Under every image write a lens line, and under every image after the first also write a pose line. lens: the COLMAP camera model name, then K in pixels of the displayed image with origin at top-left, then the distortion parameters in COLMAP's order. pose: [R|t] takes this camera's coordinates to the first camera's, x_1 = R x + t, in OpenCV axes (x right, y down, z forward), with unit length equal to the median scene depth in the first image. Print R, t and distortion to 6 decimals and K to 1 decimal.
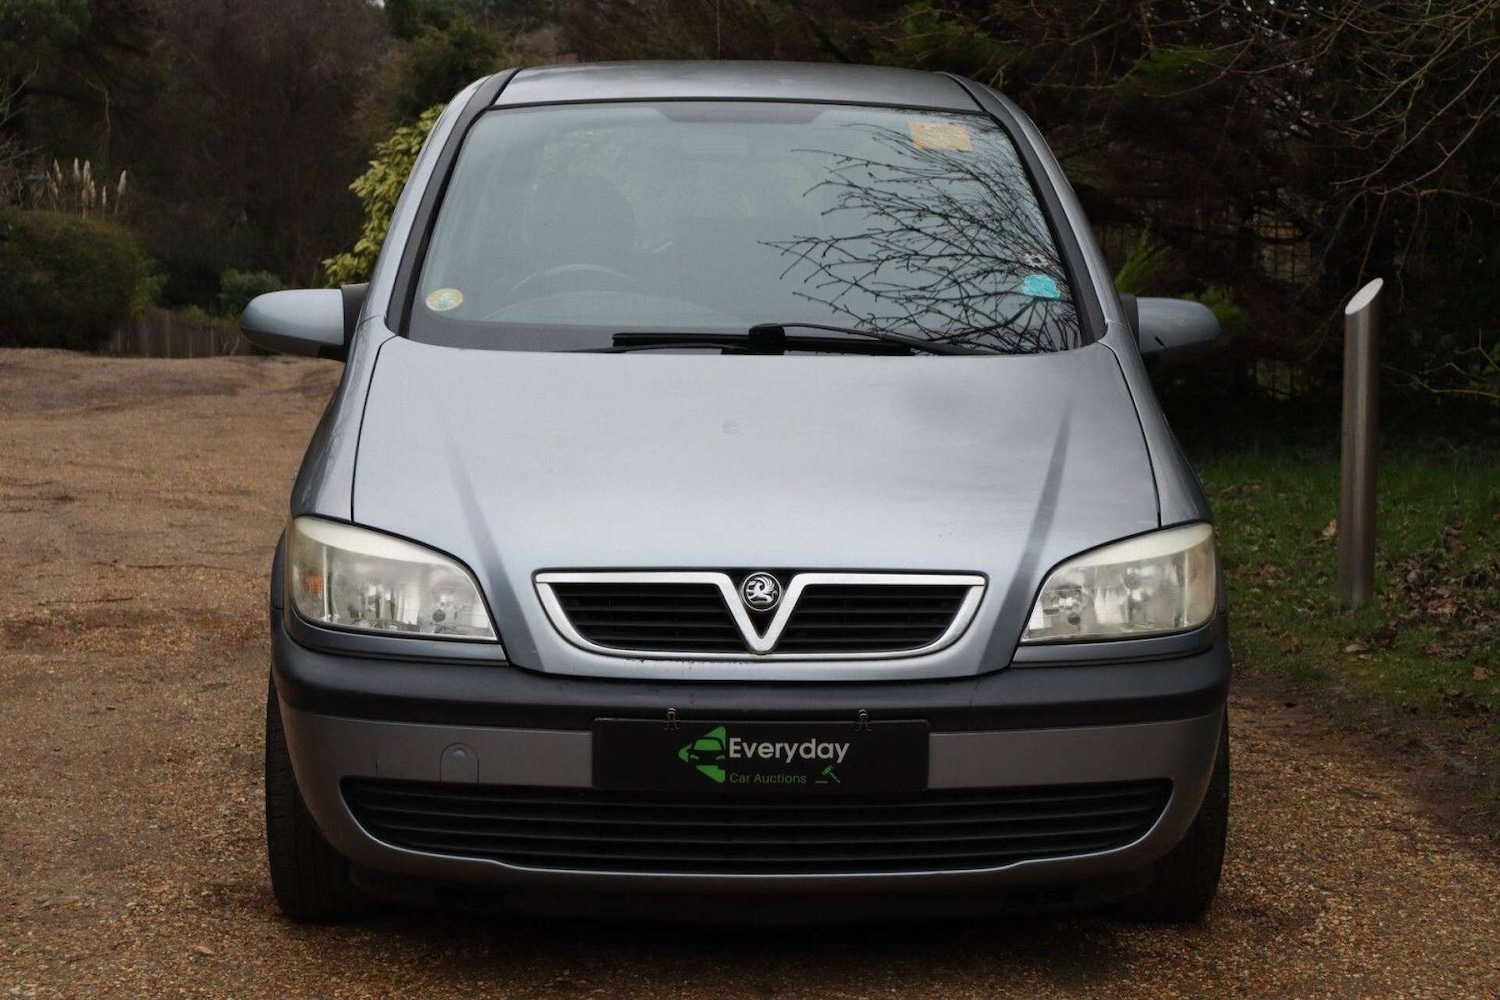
lens RADIAL K [[2968.8, 0, 717.7], [0, 2968.8, 513.9], [0, 0, 1]] dist [-0.004586, 0.000000]
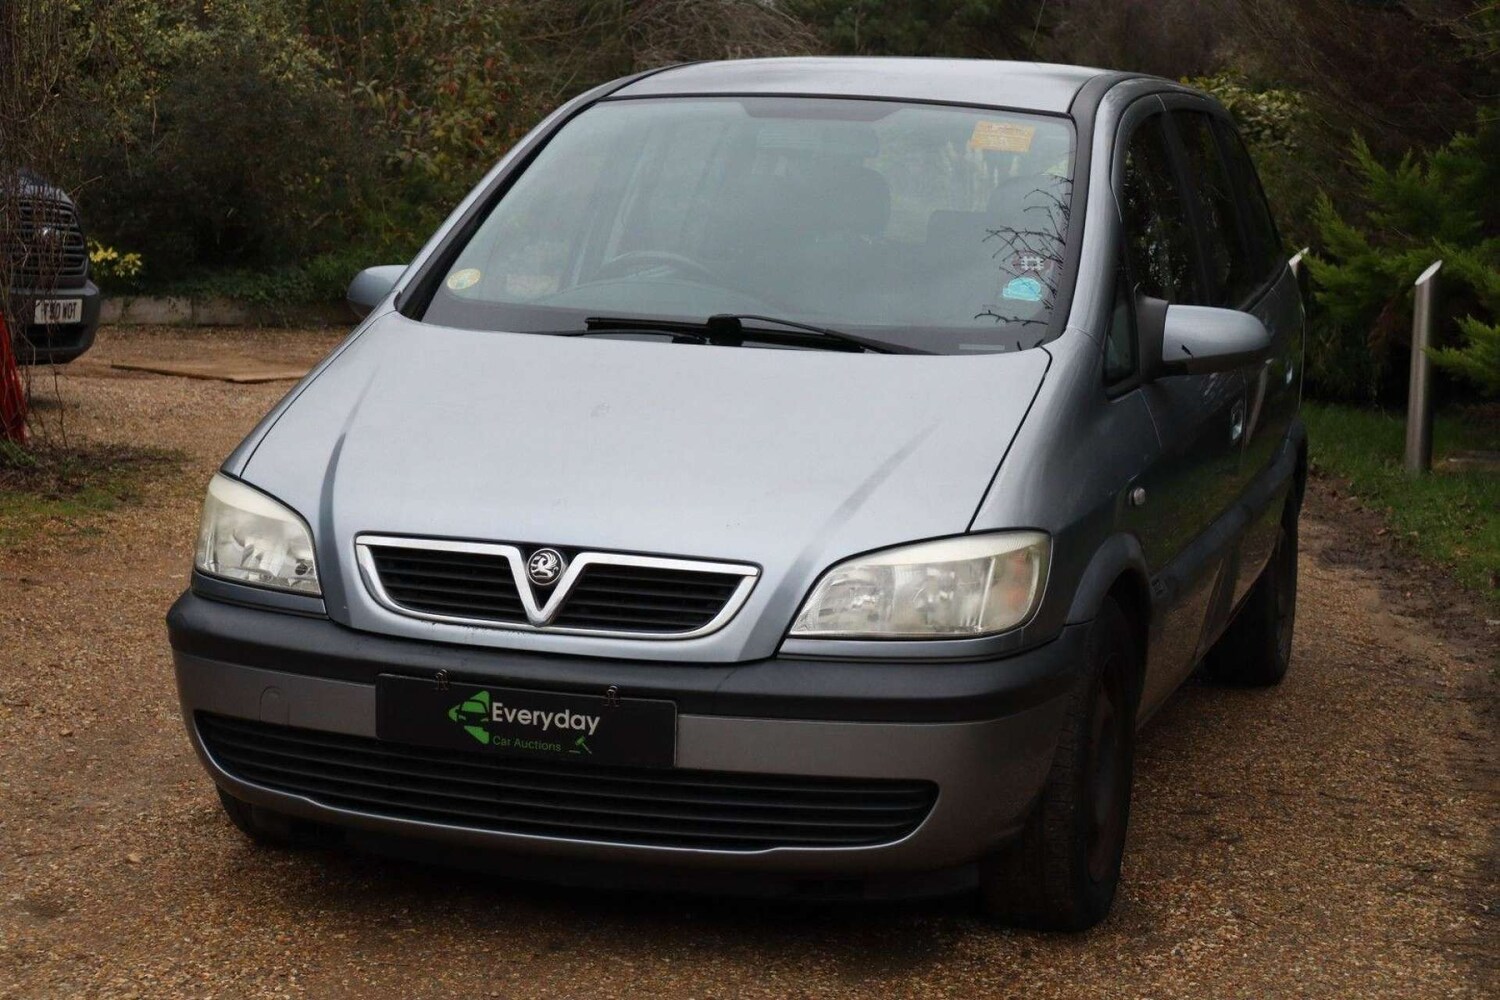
lens RADIAL K [[2968.8, 0, 745.3], [0, 2968.8, 503.1], [0, 0, 1]] dist [-0.004586, 0.000000]
pose [[0.950107, 0.063547, -0.305382, 0.363117], [-0.062719, 0.997953, 0.012534, -0.012531], [0.305553, 0.007245, 0.952147, 0.018883]]
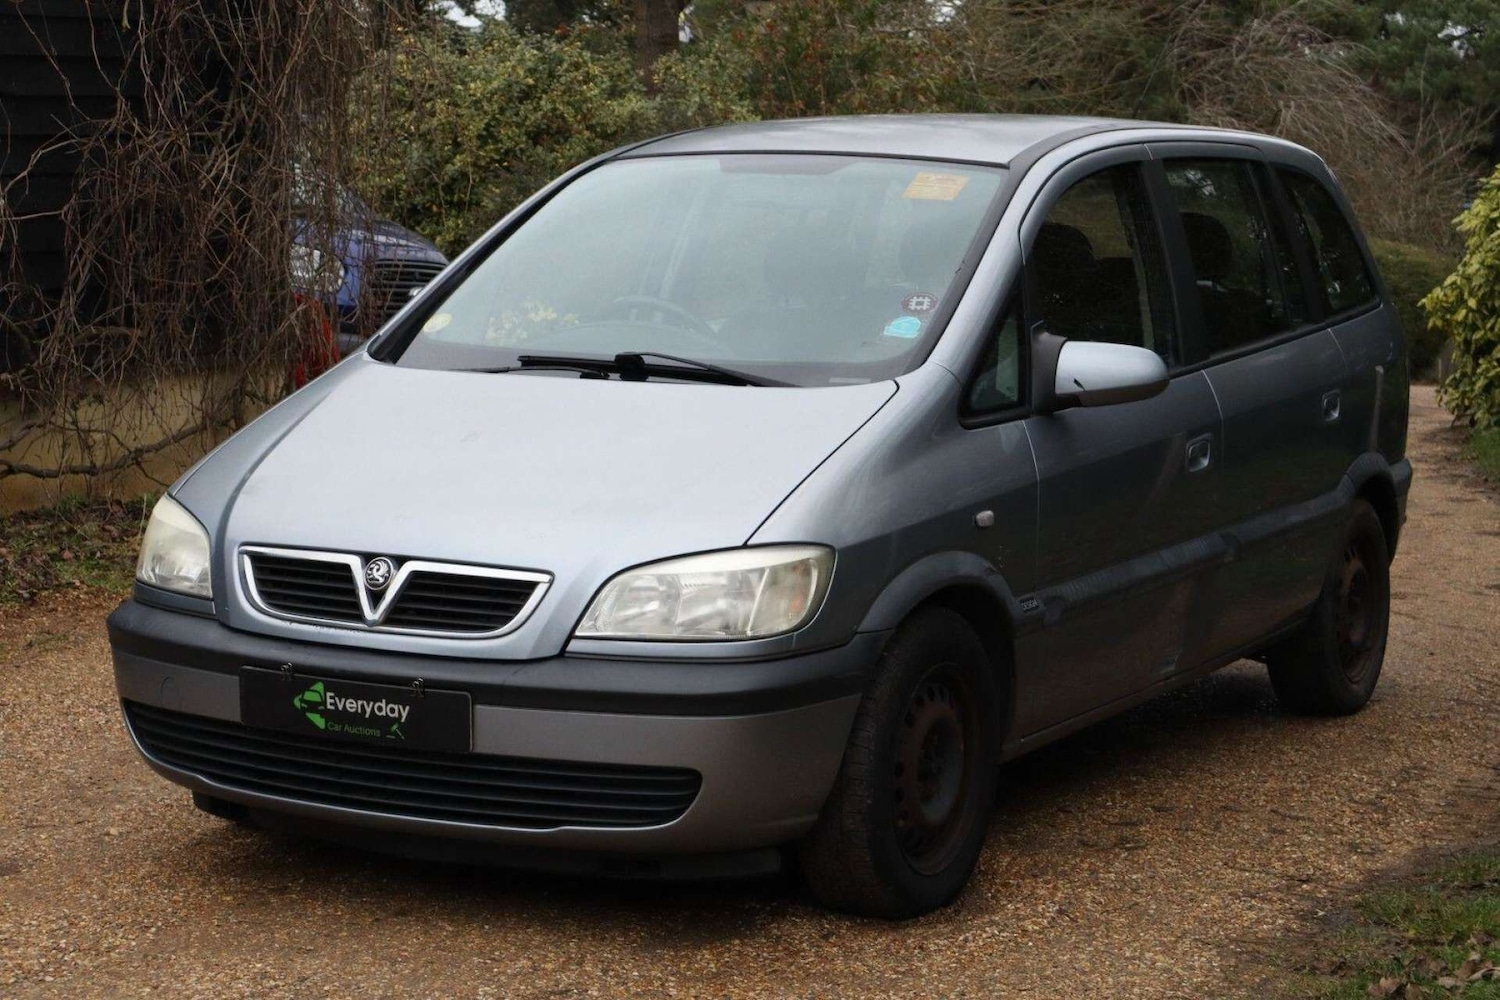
lens RADIAL K [[2968.8, 0, 752.2], [0, 2968.8, 498.8], [0, 0, 1]] dist [-0.004586, 0.000000]
pose [[0.866264, 0.060404, -0.495921, 0.661501], [-0.067065, 0.997739, 0.004378, -0.016984], [0.495065, 0.029466, 0.868356, 0.037632]]
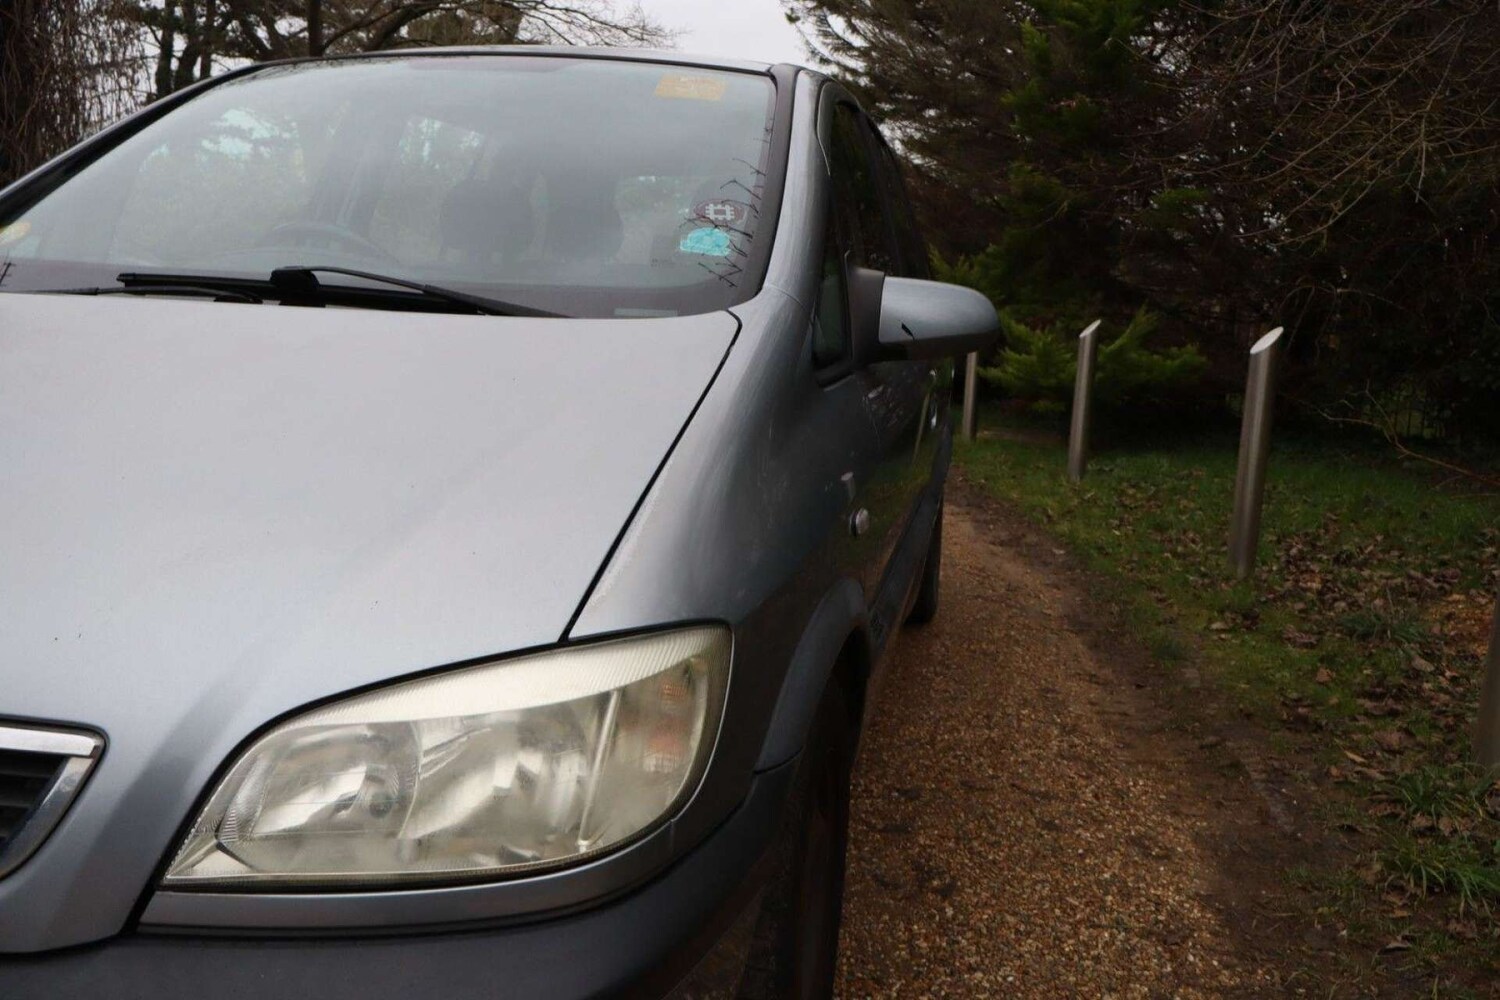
lens RADIAL K [[1241.9, 0, 748.5], [0, 1241.9, 502.1], [0, 0, 1]] dist [-0.012429, 0.016081]
pose [[0.974073, 0.078809, -0.212064, 0.211081], [-0.068480, 0.996100, 0.055631, -0.031410], [0.215622, -0.039667, 0.975671, 0.757280]]
